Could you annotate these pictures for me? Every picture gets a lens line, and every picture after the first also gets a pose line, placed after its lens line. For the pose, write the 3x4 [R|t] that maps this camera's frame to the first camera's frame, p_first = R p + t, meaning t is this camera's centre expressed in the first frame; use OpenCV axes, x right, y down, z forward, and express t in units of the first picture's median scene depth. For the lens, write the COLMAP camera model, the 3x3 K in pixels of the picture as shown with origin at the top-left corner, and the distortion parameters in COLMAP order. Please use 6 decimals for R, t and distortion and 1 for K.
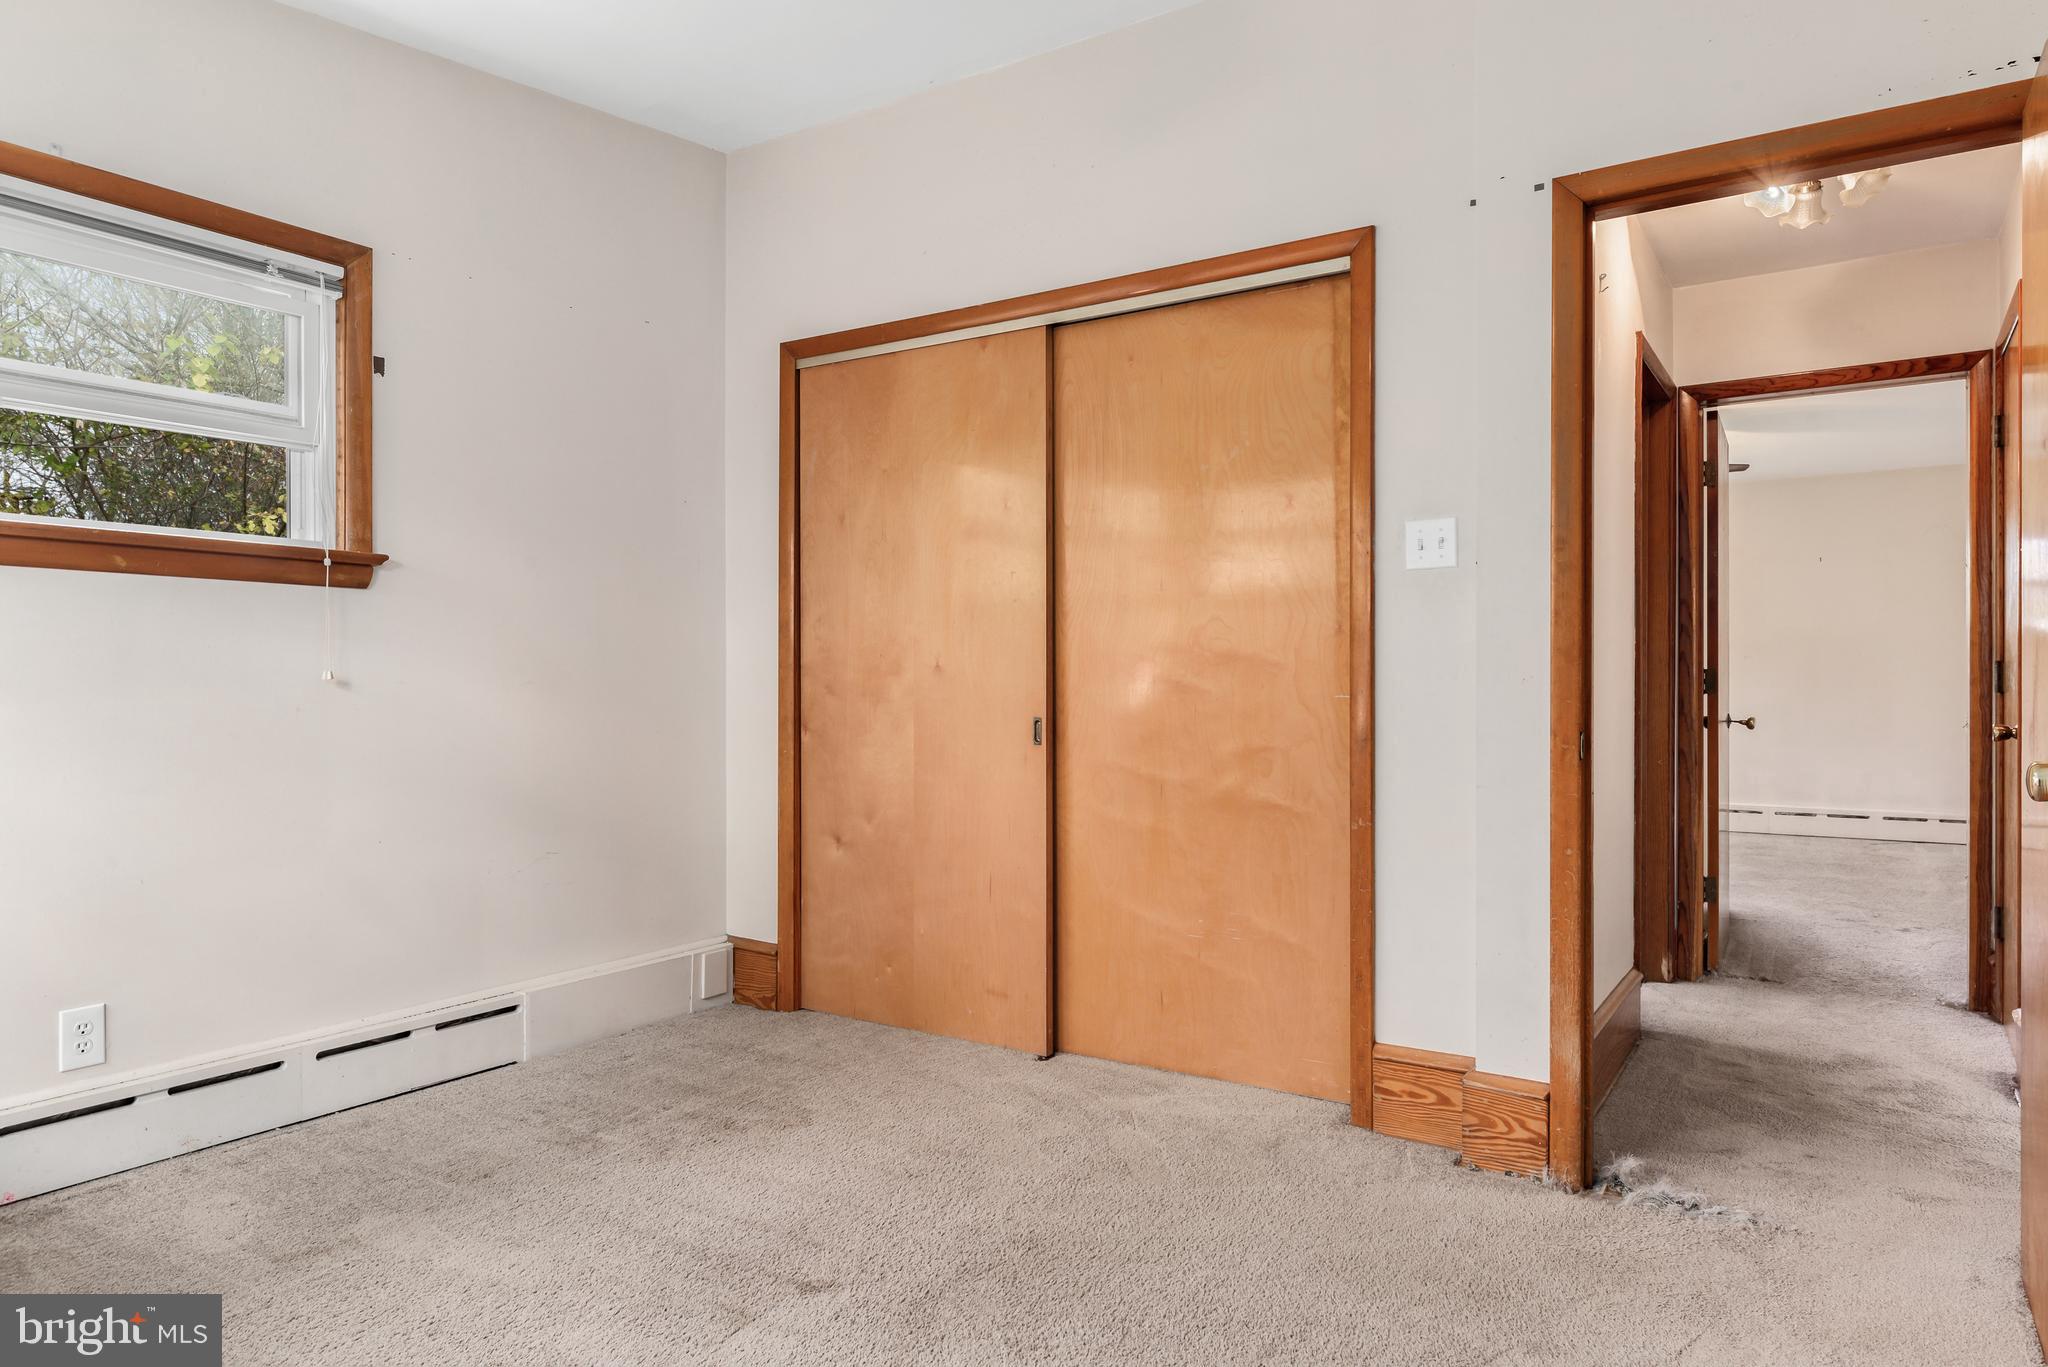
lens RADIAL K [[1274.6, 0, 1032.9], [0, 1274.6, 683.8], [0, 0, 1]] dist [0.015179, -0.002789]
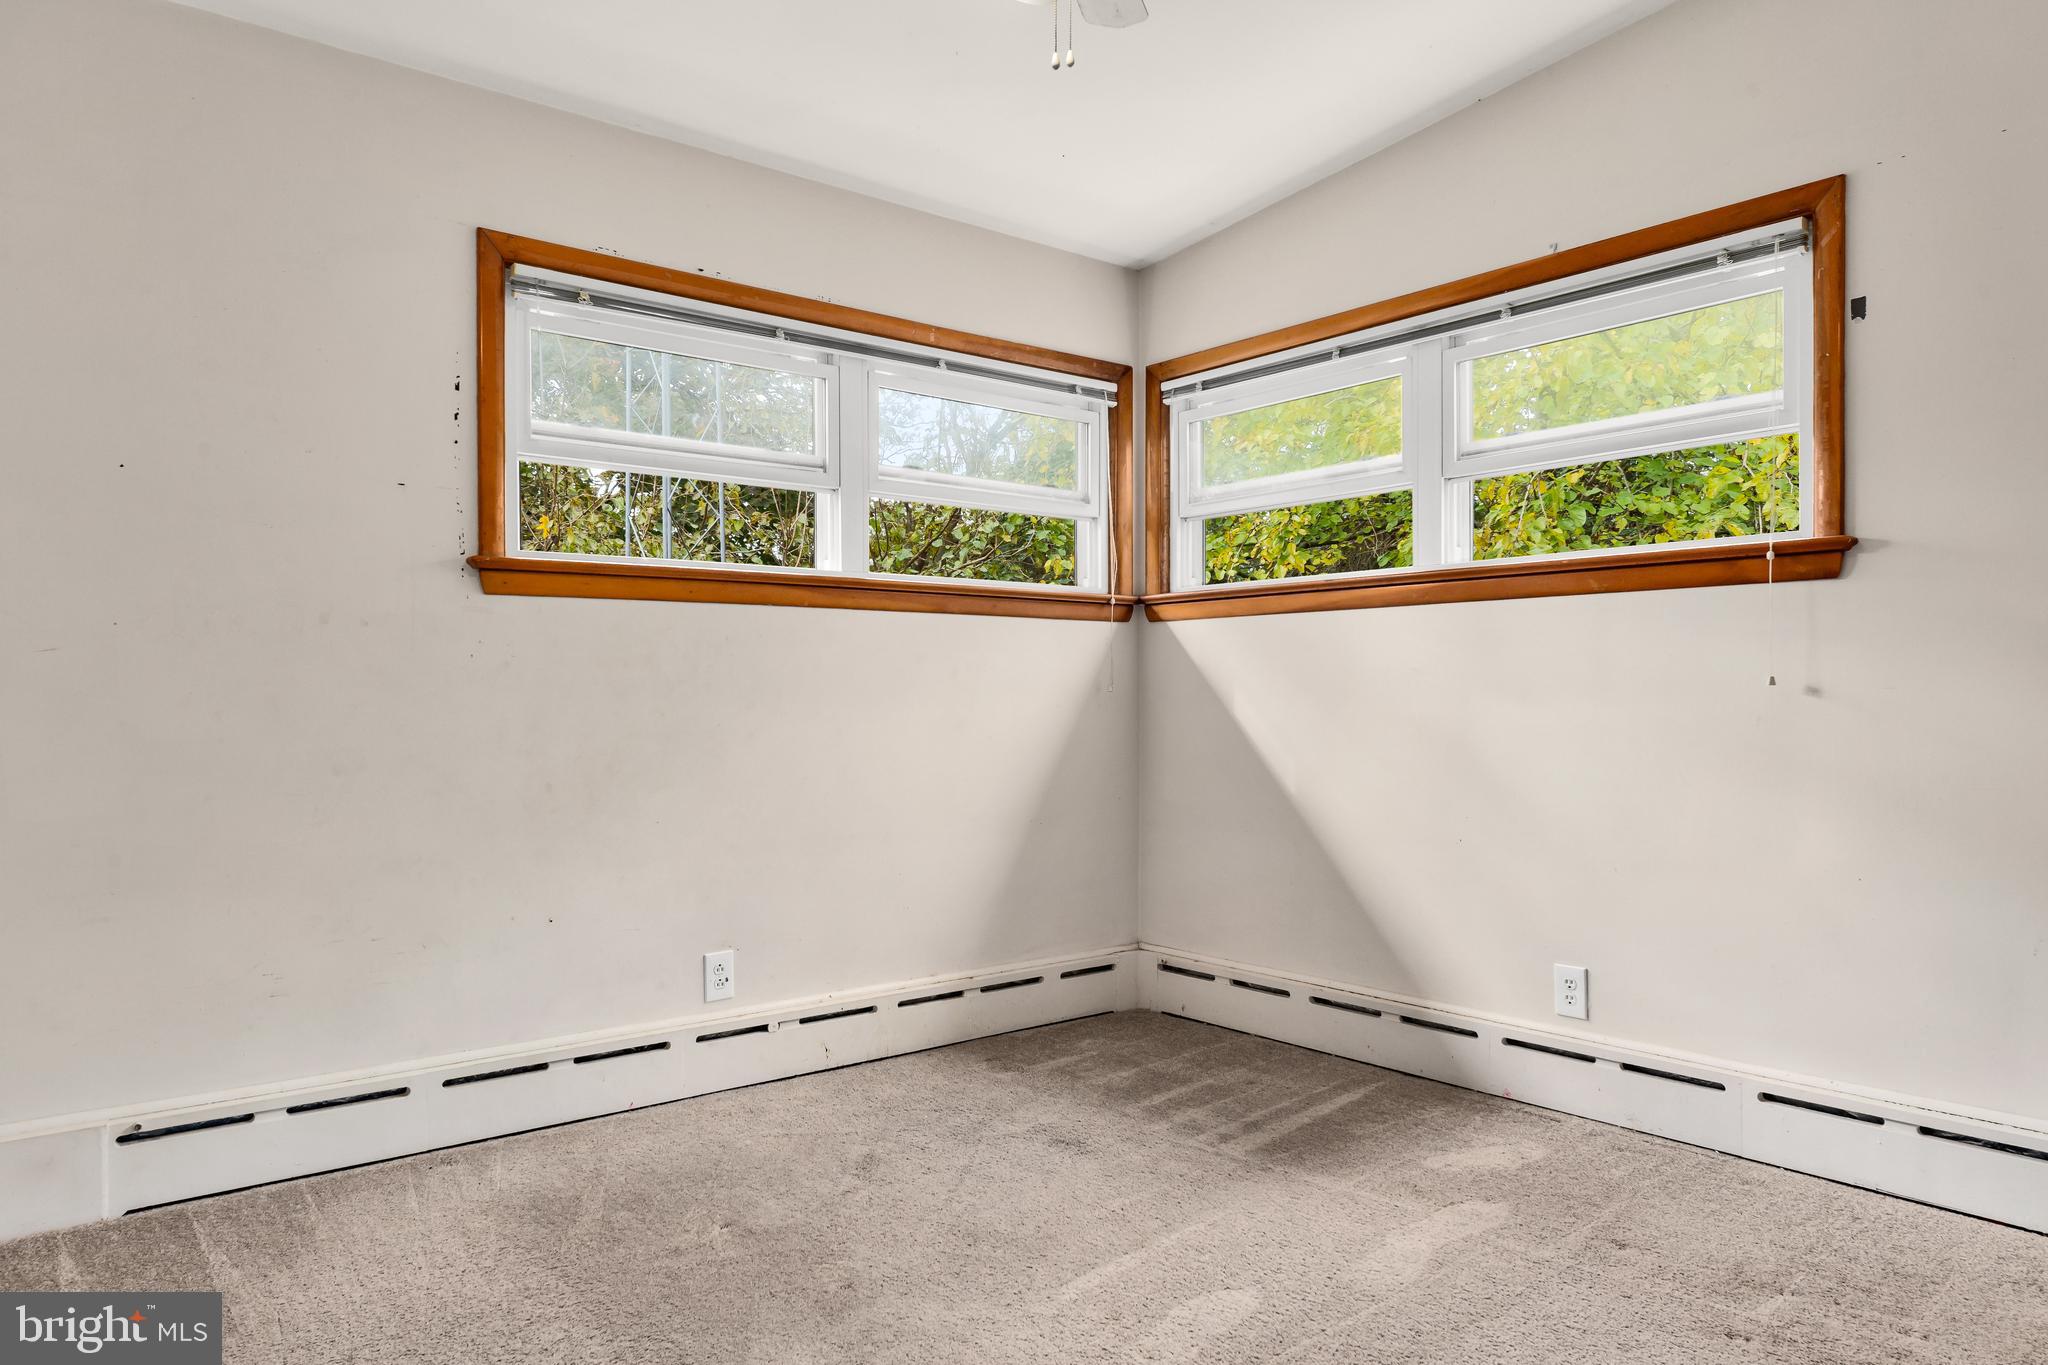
lens RADIAL K [[1324.4, 0, 1016.8], [0, 1324.4, 726.4], [0, 0, 1]] dist [-0.010100, -0.002039]
pose [[-0.293533, 0.017864, -0.955782, 0.499345], [-0.003822, 0.999795, 0.019861, 0.008923], [0.955941, 0.009483, -0.293404, 0.769226]]
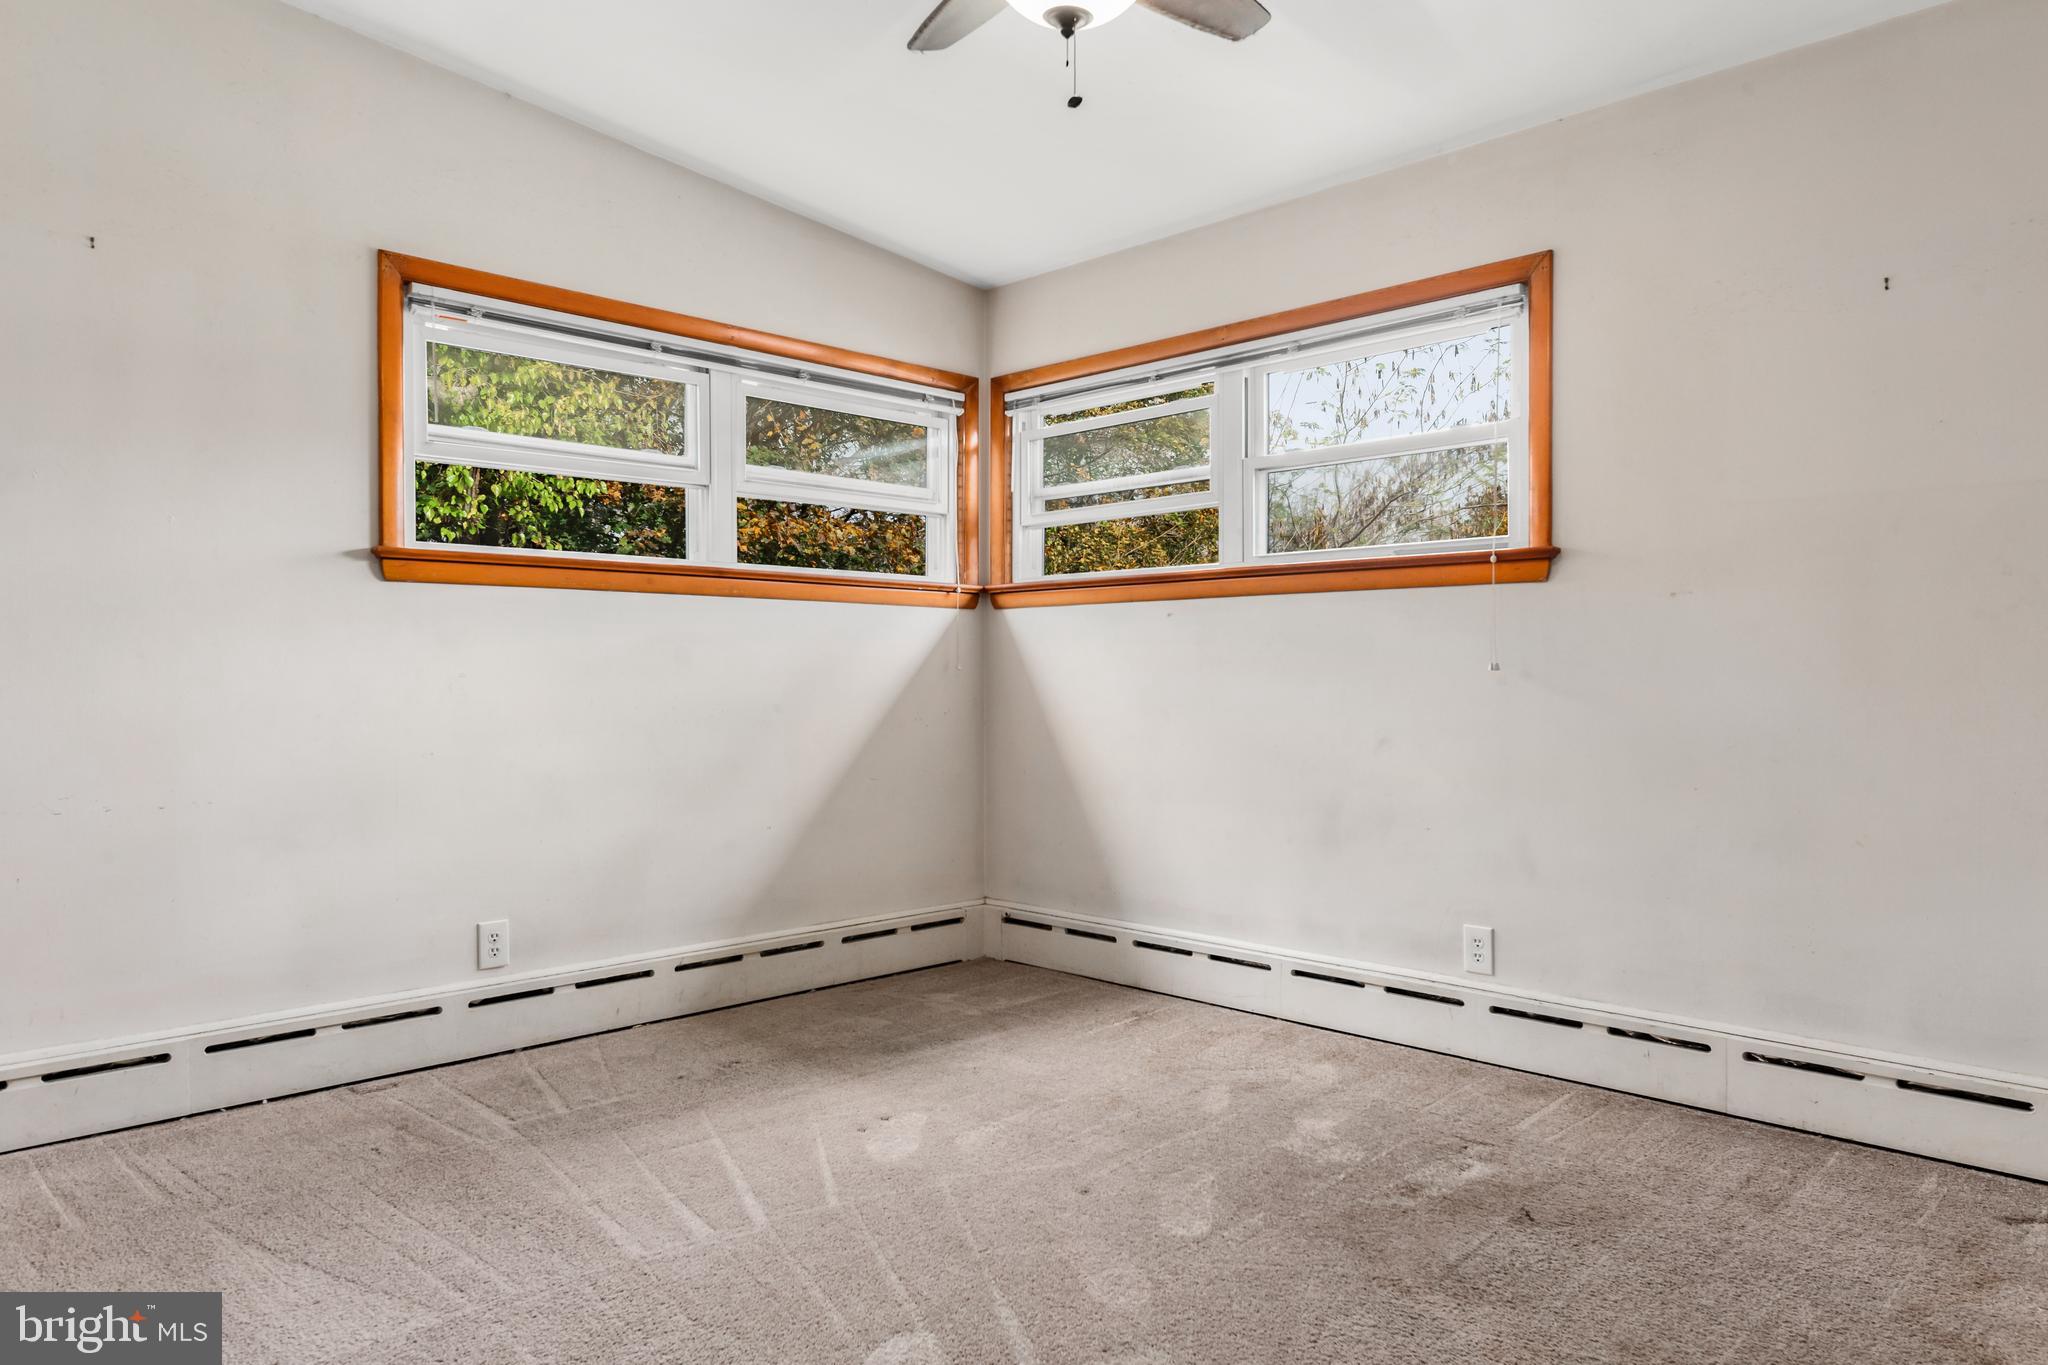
lens RADIAL K [[1318.1, 0, 1024.0], [0, 1318.1, 682.5], [0, 0, 1]] dist [-0.002777, -0.000925]
pose [[-0.189510, 0.003211, -0.981874, 0.636665], [-0.005433, 0.999976, 0.004319, 0.006104], [0.981864, 0.006153, -0.189488, 0.822312]]
